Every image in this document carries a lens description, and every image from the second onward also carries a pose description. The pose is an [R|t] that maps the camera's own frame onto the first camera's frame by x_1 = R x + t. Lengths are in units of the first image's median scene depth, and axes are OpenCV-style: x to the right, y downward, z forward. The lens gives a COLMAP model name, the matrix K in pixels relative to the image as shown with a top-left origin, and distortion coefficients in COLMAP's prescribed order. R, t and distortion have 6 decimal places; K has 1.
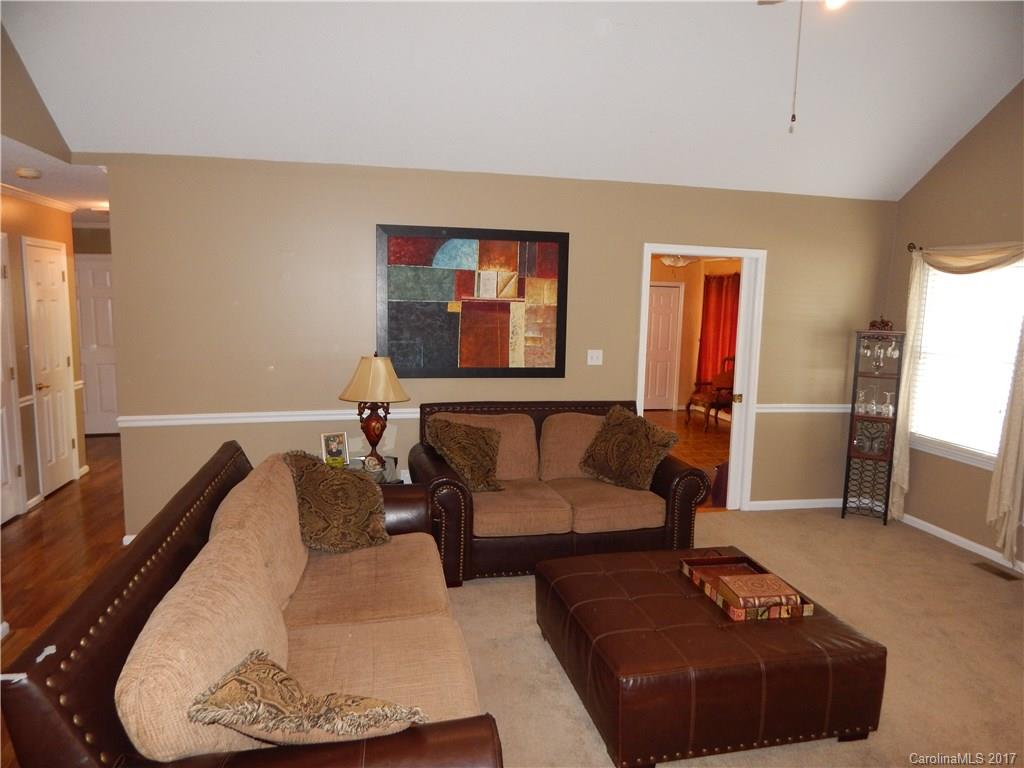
lens RADIAL K [[668.7, 0, 517.0], [0, 668.7, 372.8], [0, 0, 1]] dist [-0.020517, 0.003739]
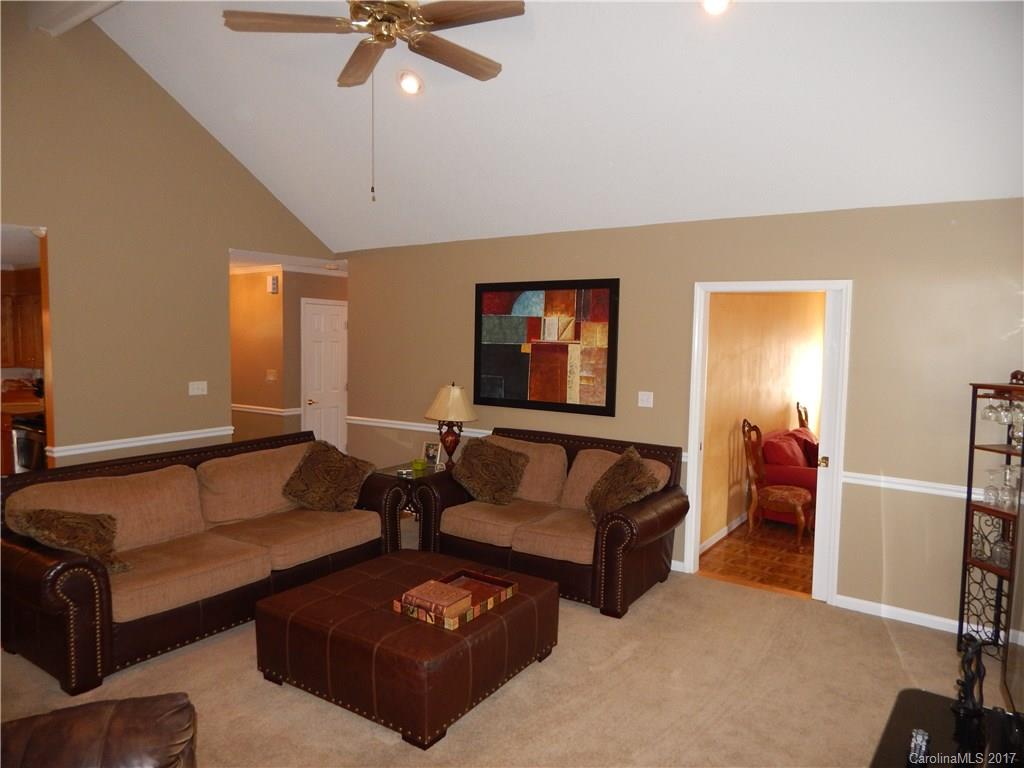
lens RADIAL K [[668.7, 0, 511.3], [0, 668.7, 363.9], [0, 0, 1]] dist [-0.020517, 0.003739]
pose [[0.692038, 0.017994, -0.721637, 0.736174], [-0.083409, 0.994987, -0.055179, -0.004058], [0.717026, 0.098377, 0.690069, 0.170930]]
